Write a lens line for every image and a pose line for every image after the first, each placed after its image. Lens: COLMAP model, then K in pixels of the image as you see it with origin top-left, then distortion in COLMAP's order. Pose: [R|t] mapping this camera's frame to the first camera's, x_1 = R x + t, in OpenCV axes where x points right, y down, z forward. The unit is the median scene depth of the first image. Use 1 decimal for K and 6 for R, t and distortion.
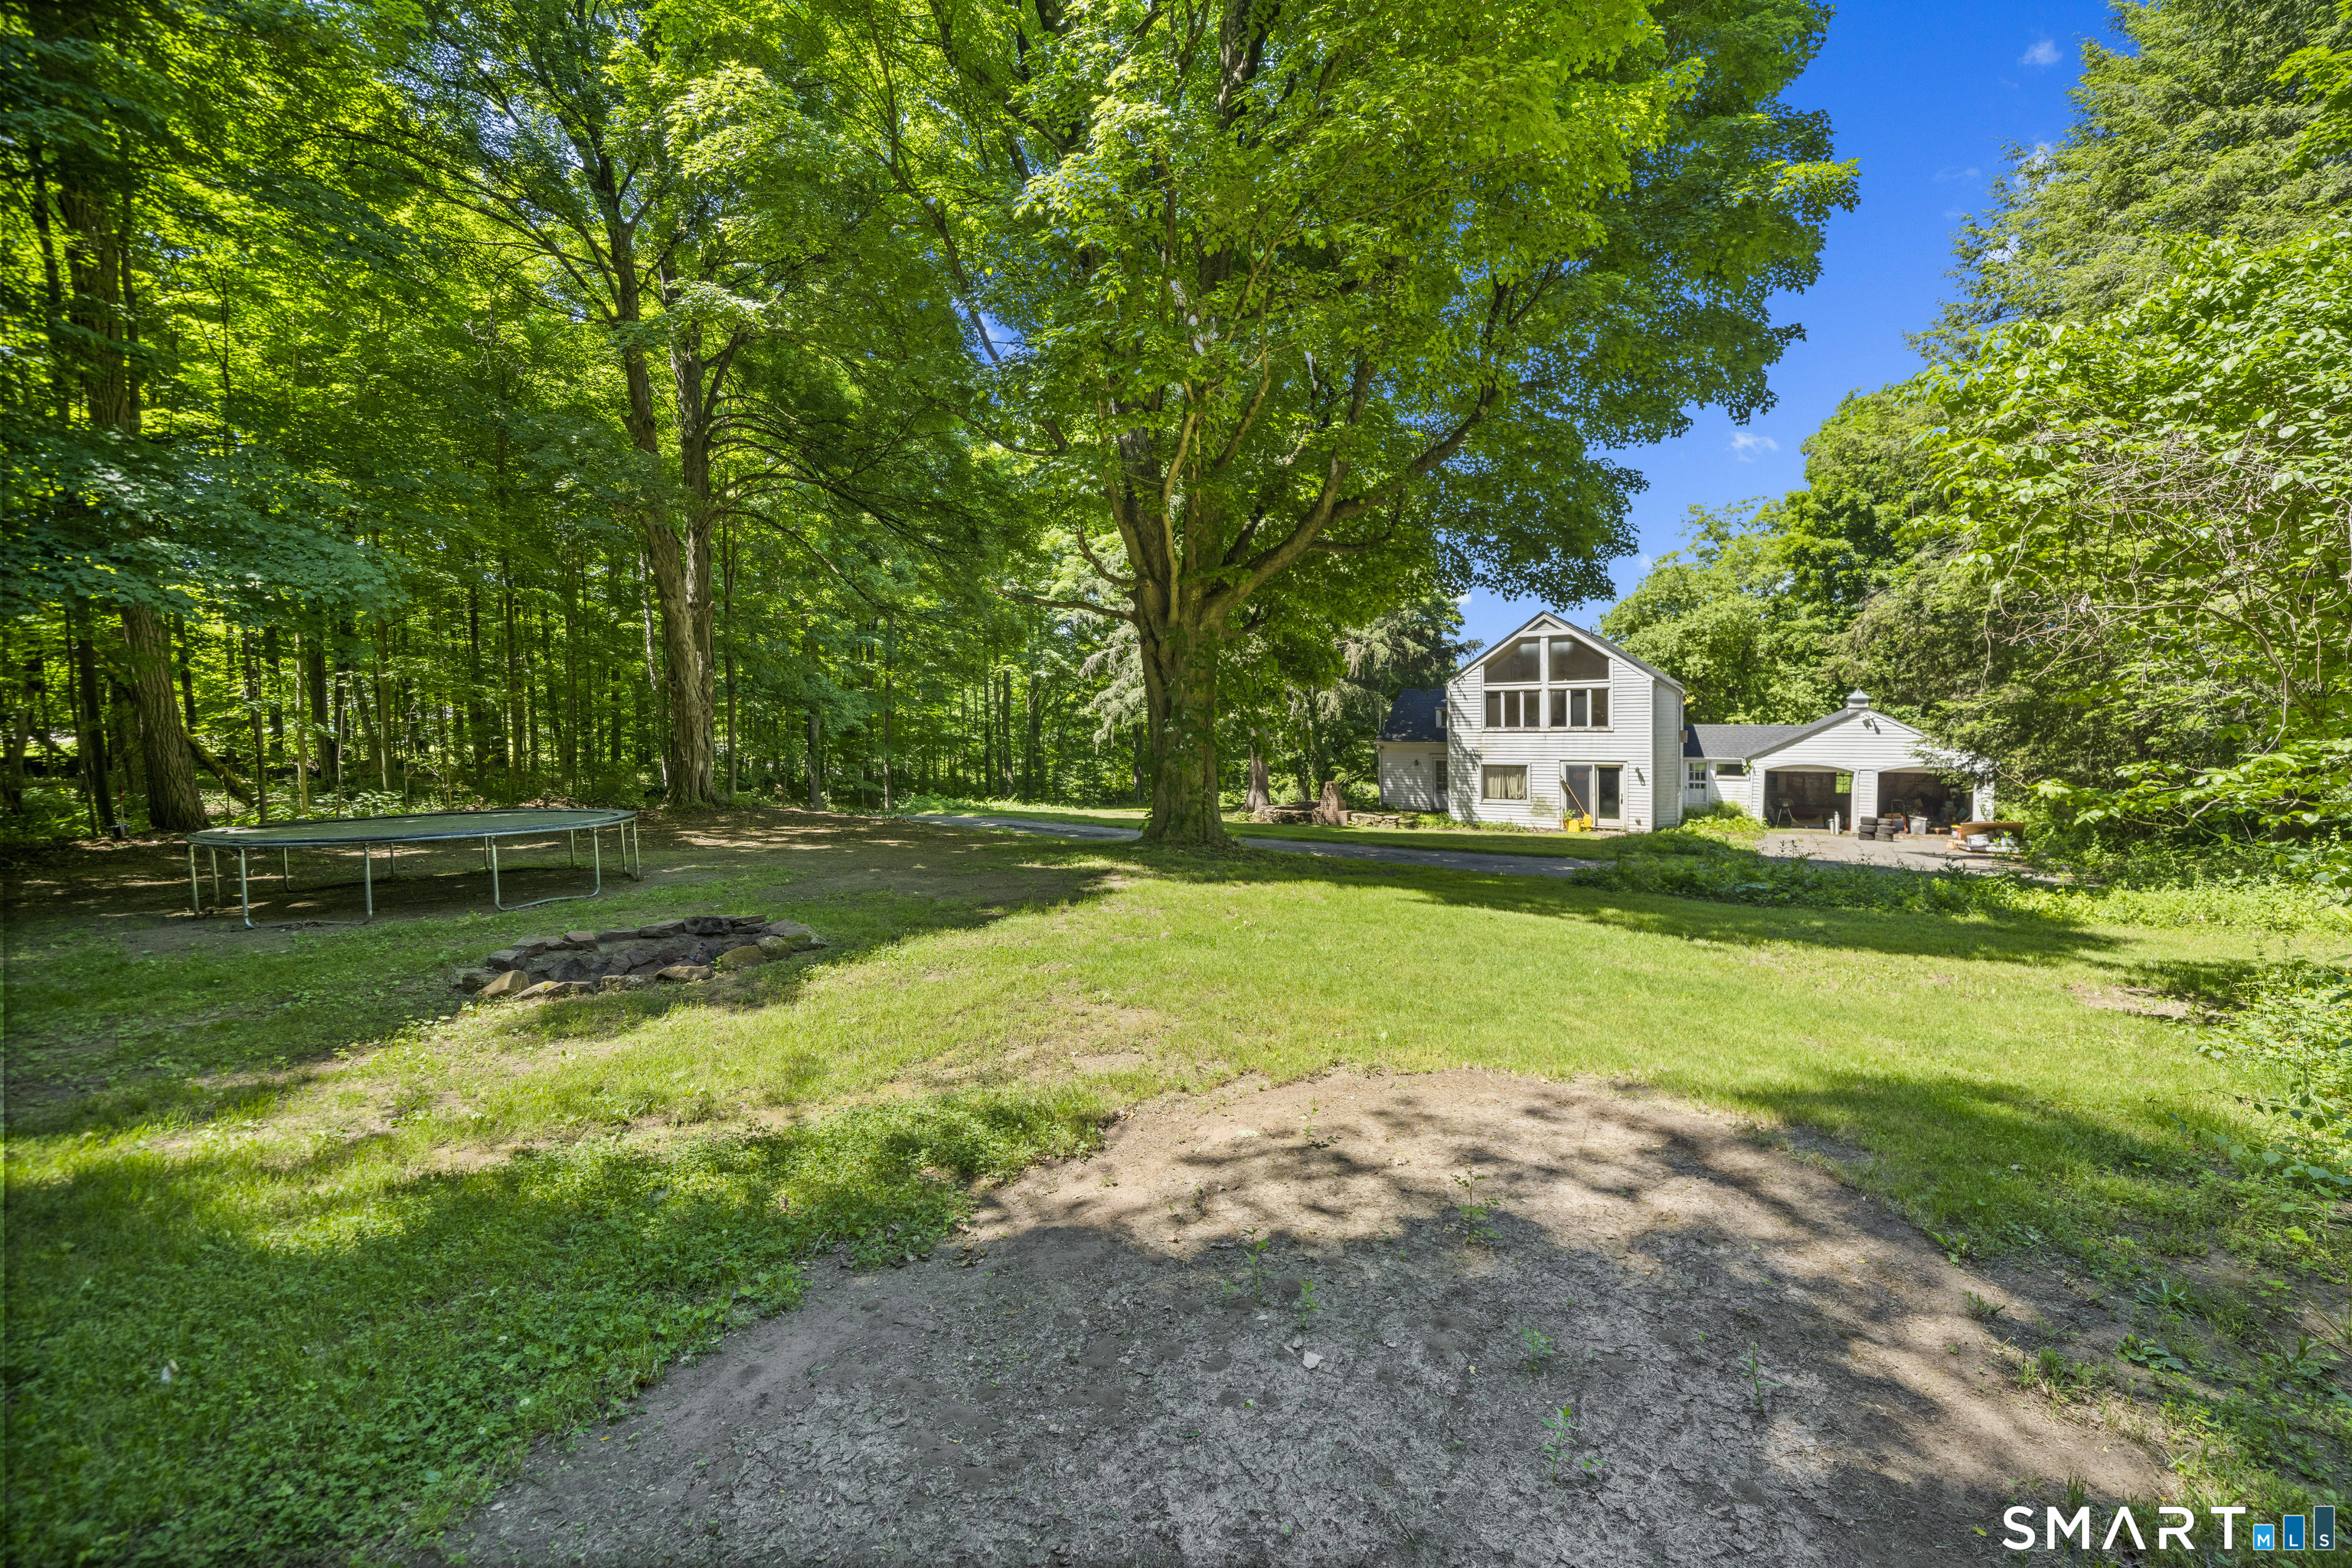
lens RADIAL K [[981.2, 0, 1159.4], [0, 981.2, 749.5], [0, 0, 1]] dist [0.000896, 0.000347]
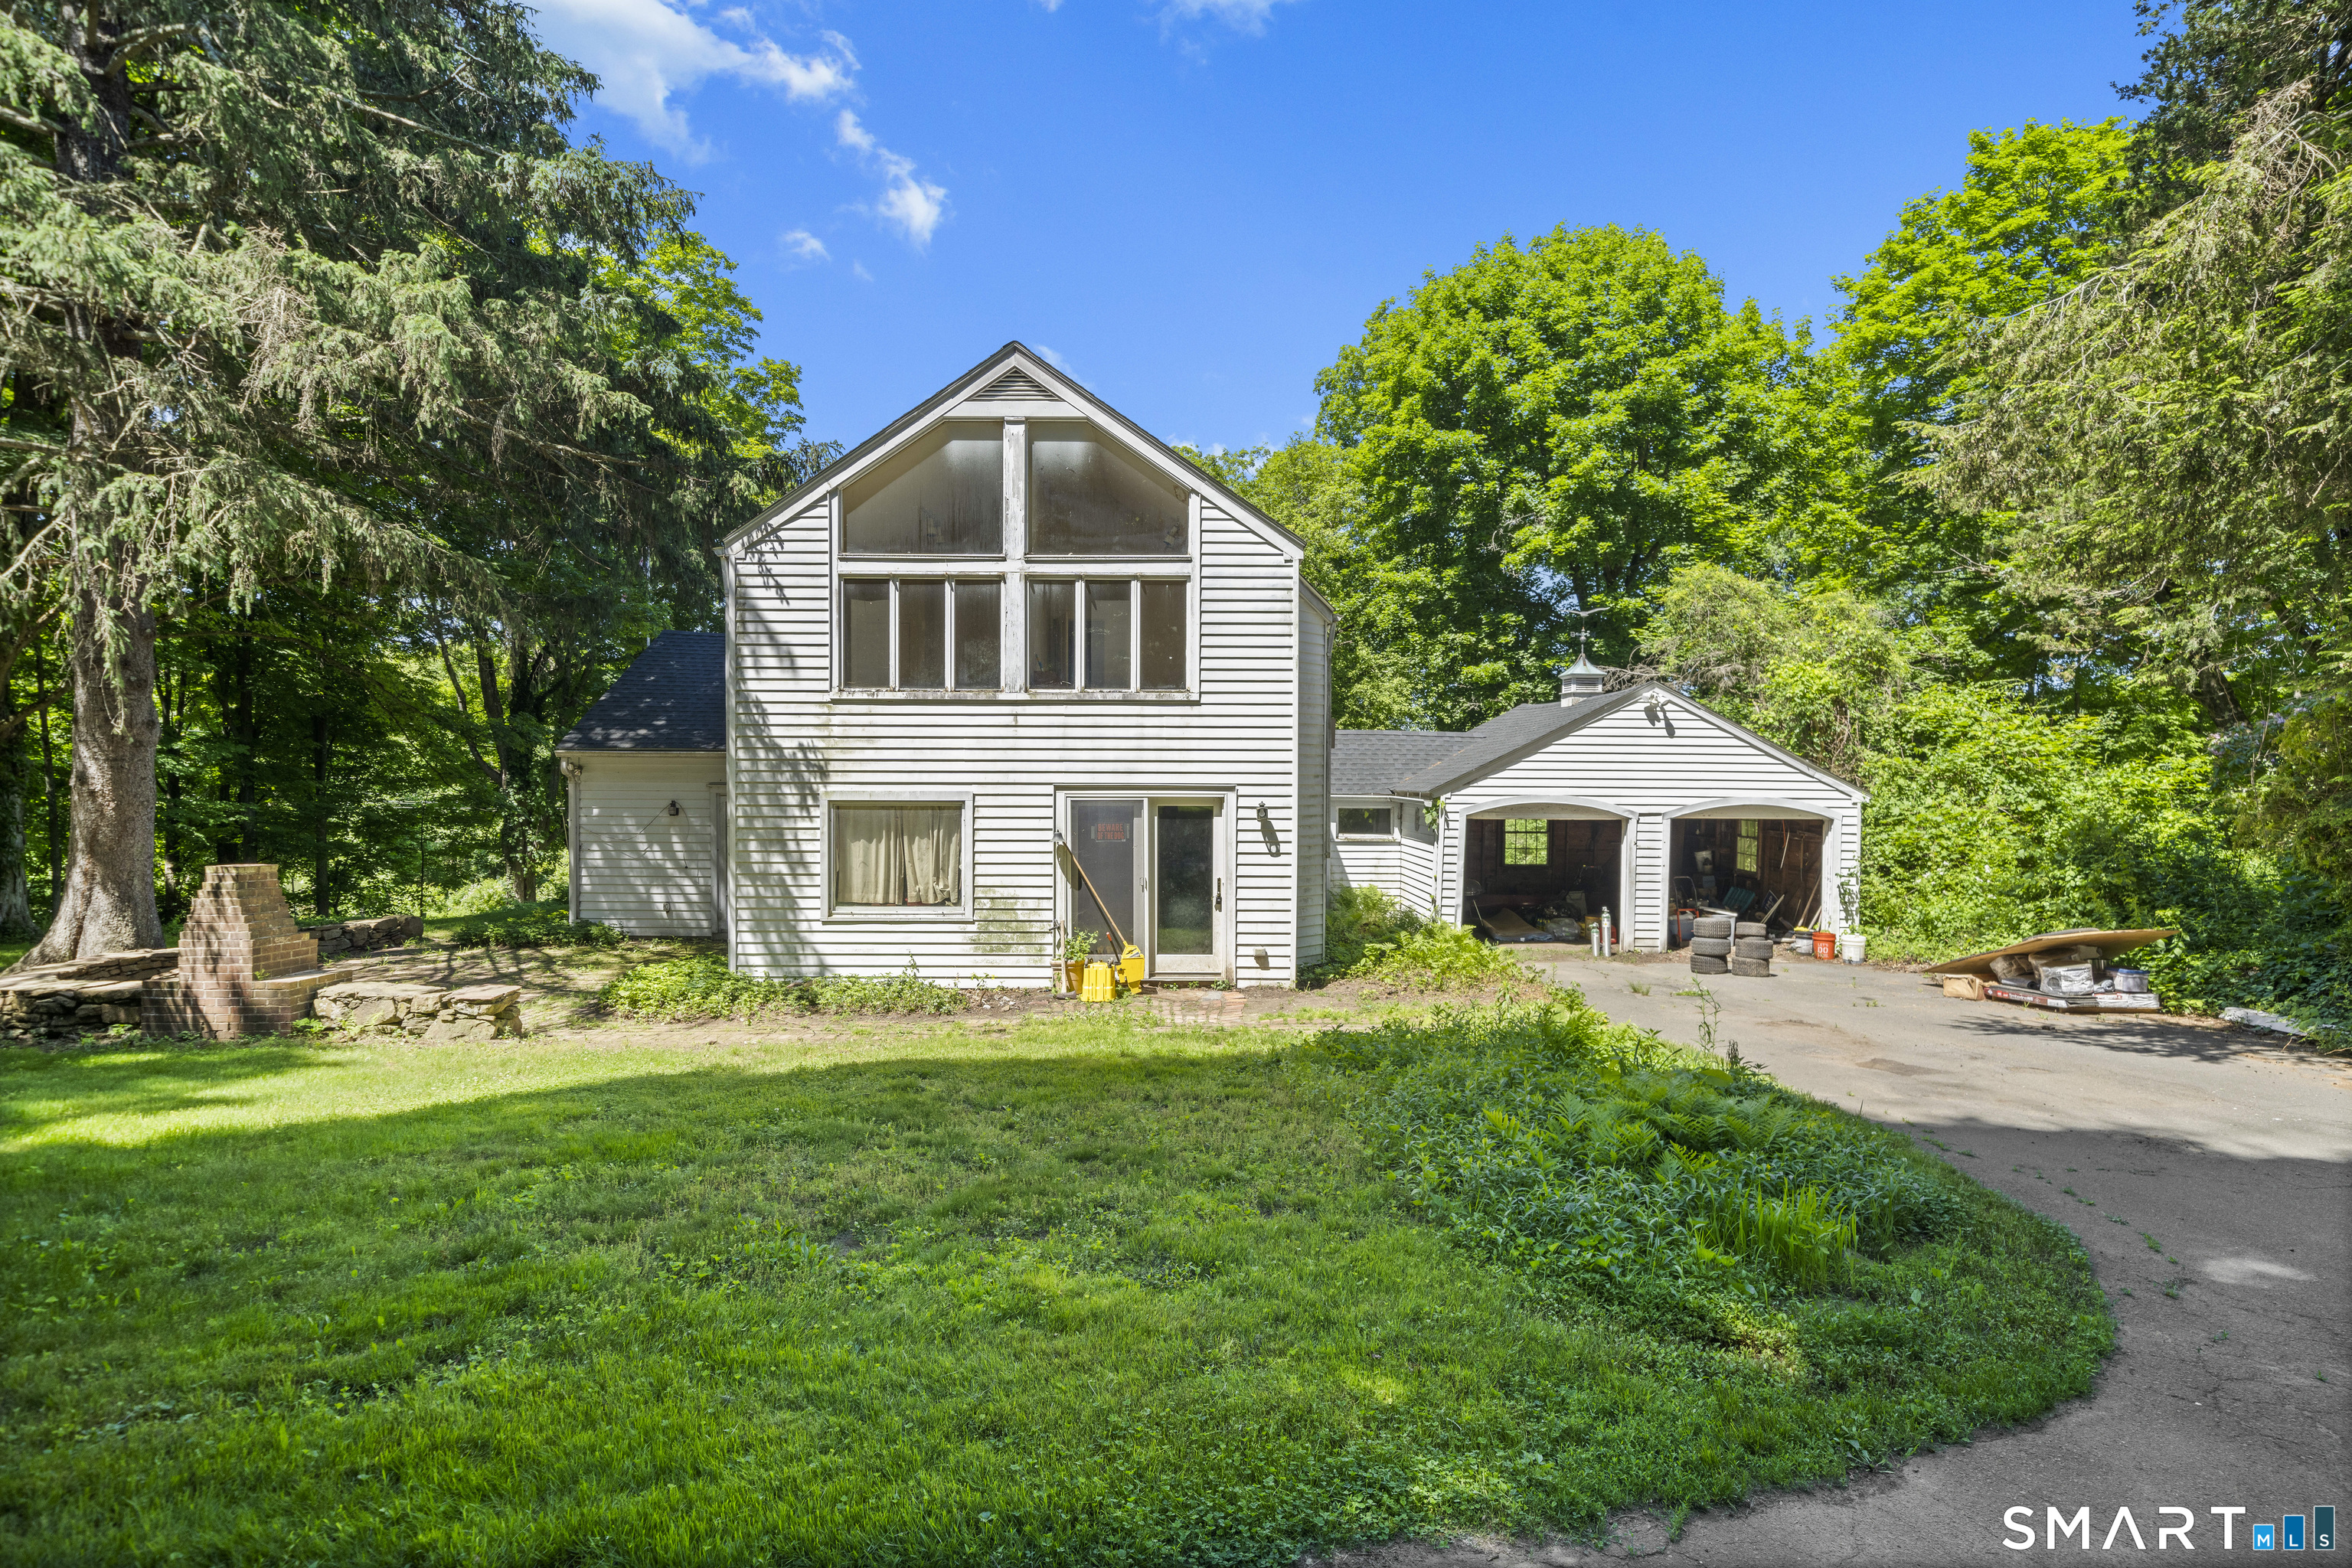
lens RADIAL K [[1138.7, 0, 1186.5], [0, 1138.7, 782.6], [0, 0, 1]] dist [-0.003221, -0.001133]
pose [[0.840996, 0.018414, 0.540728, 0.228694], [-0.000771, 0.999460, -0.032836, 0.022299], [-0.541041, 0.027198, 0.840556, 0.631325]]
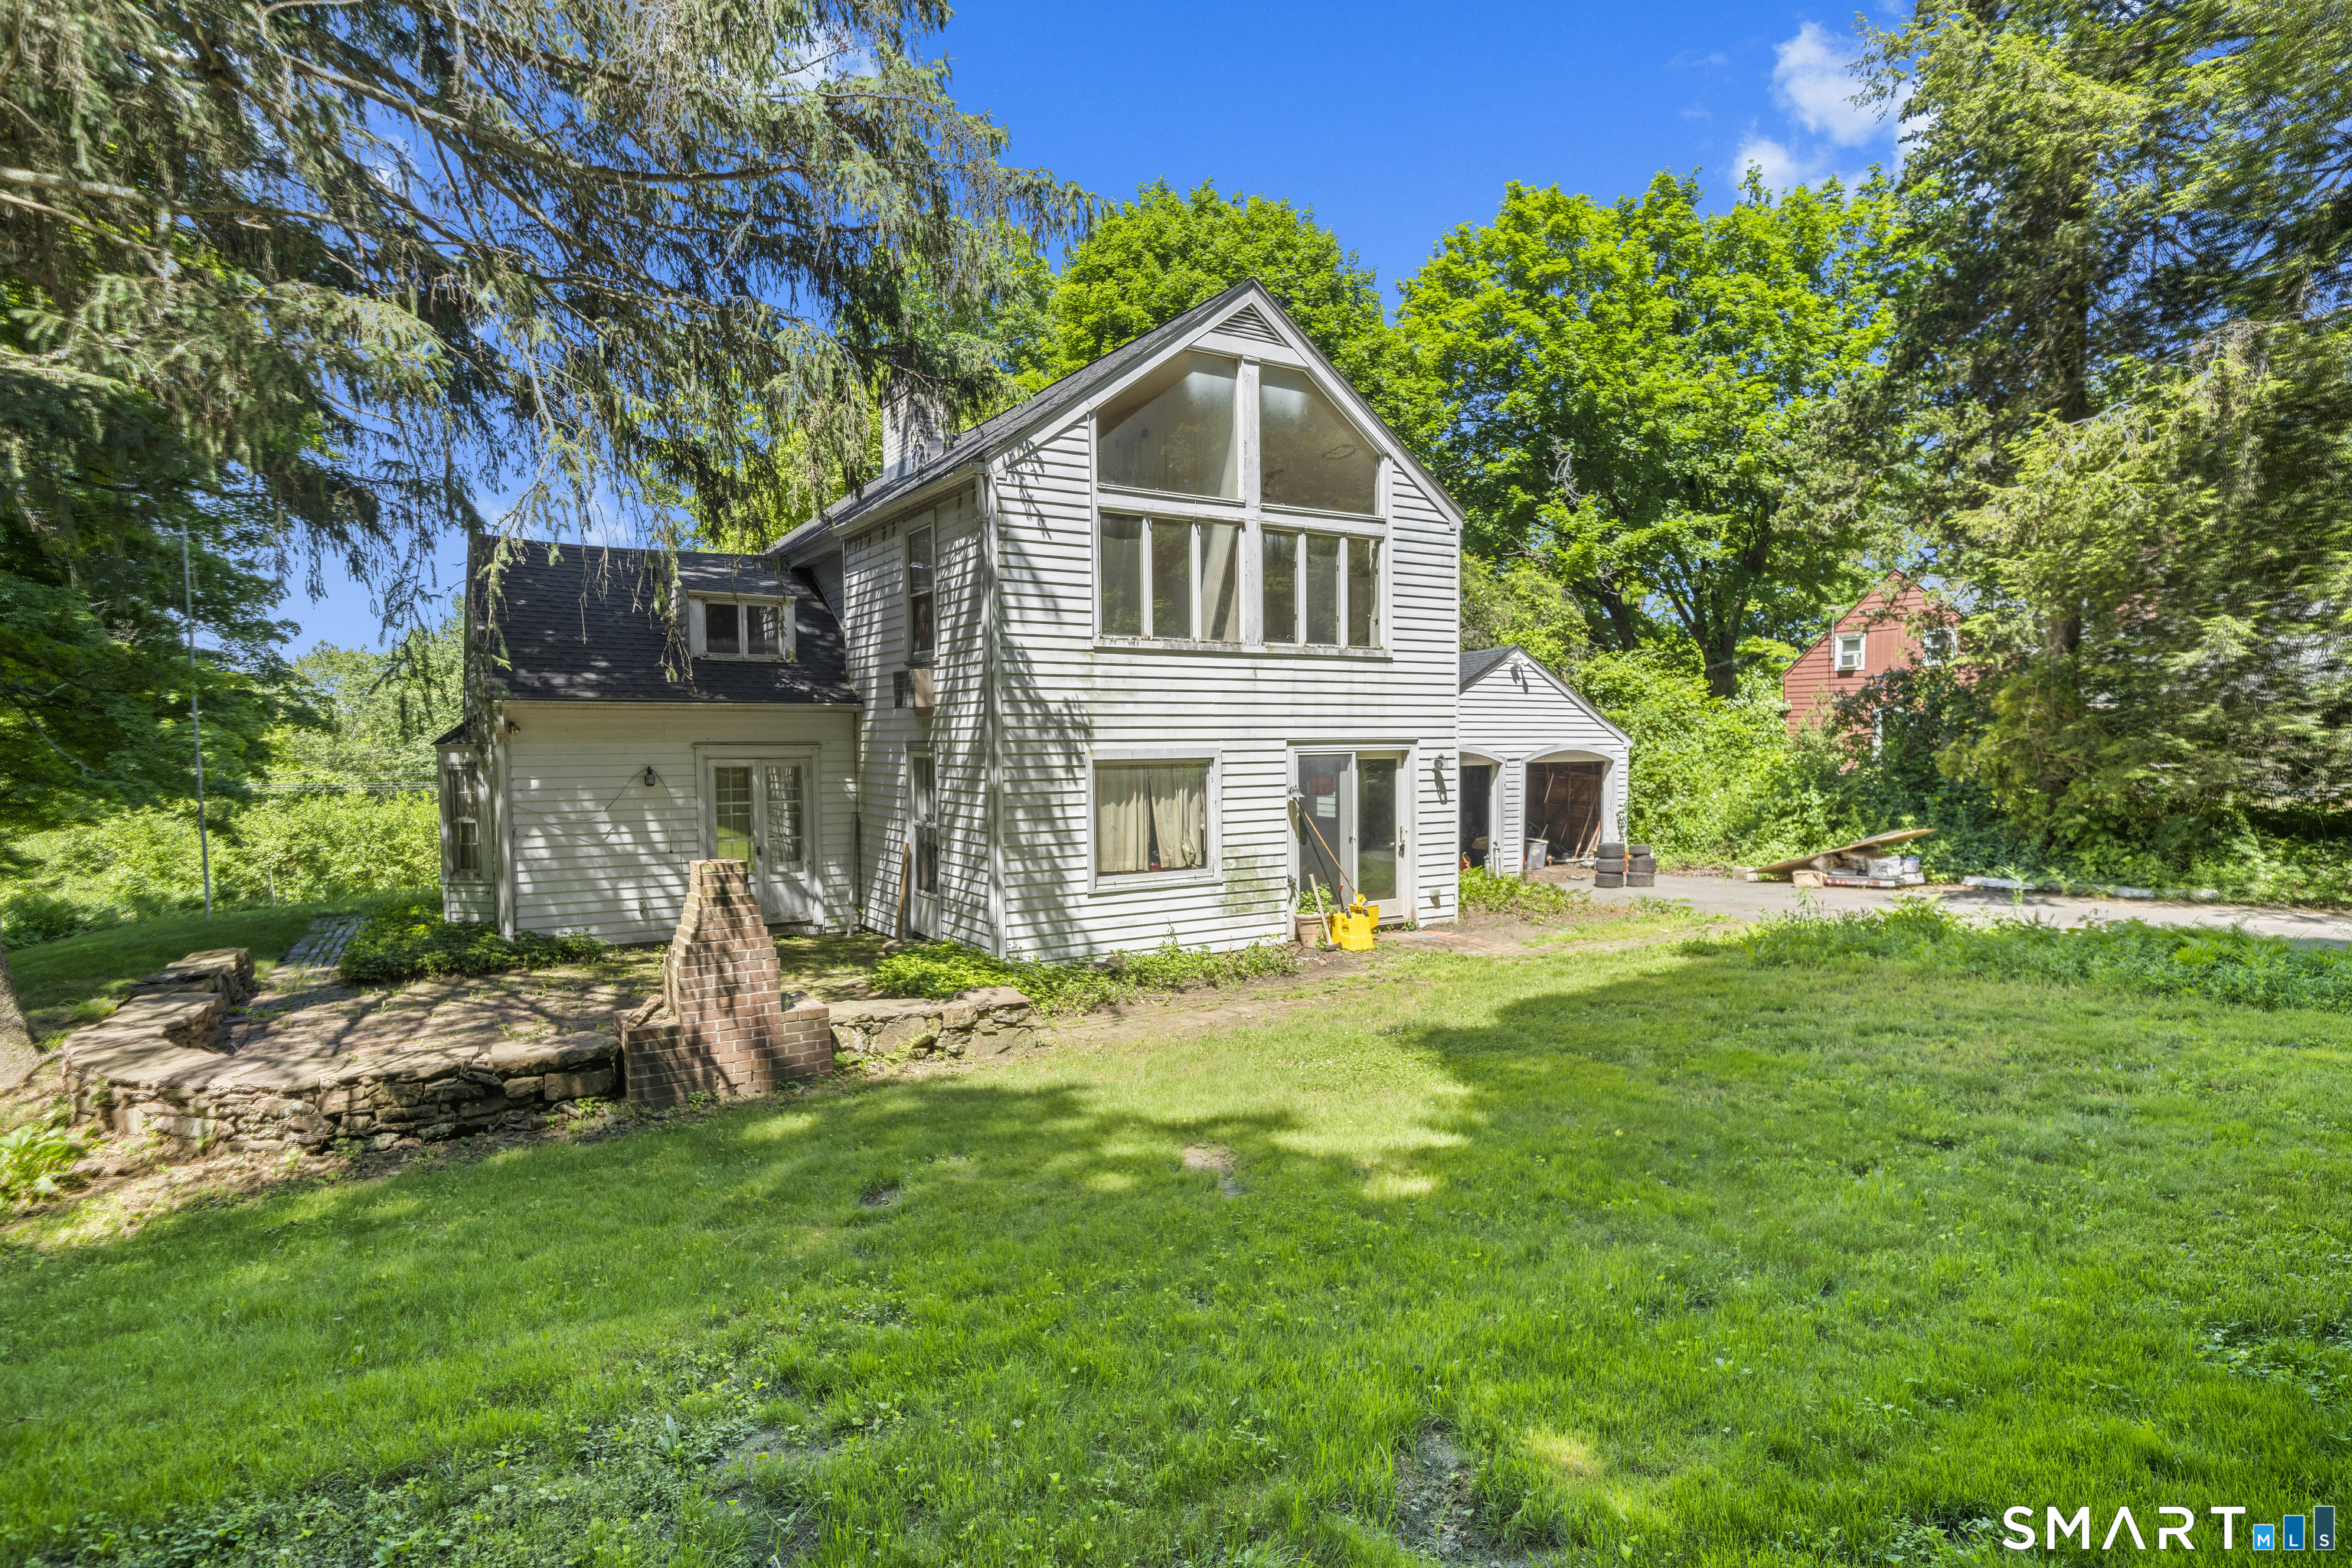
lens RADIAL K [[1268.6, 0, 1151.5], [0, 1268.6, 789.9], [0, 0, 1]] dist [-0.004641, 0.000090]
pose [[0.426873, -0.028044, 0.903877, -0.004630], [0.025088, 0.999502, 0.019162, 0.017908], [-0.903964, 0.014496, 0.427364, 0.838654]]
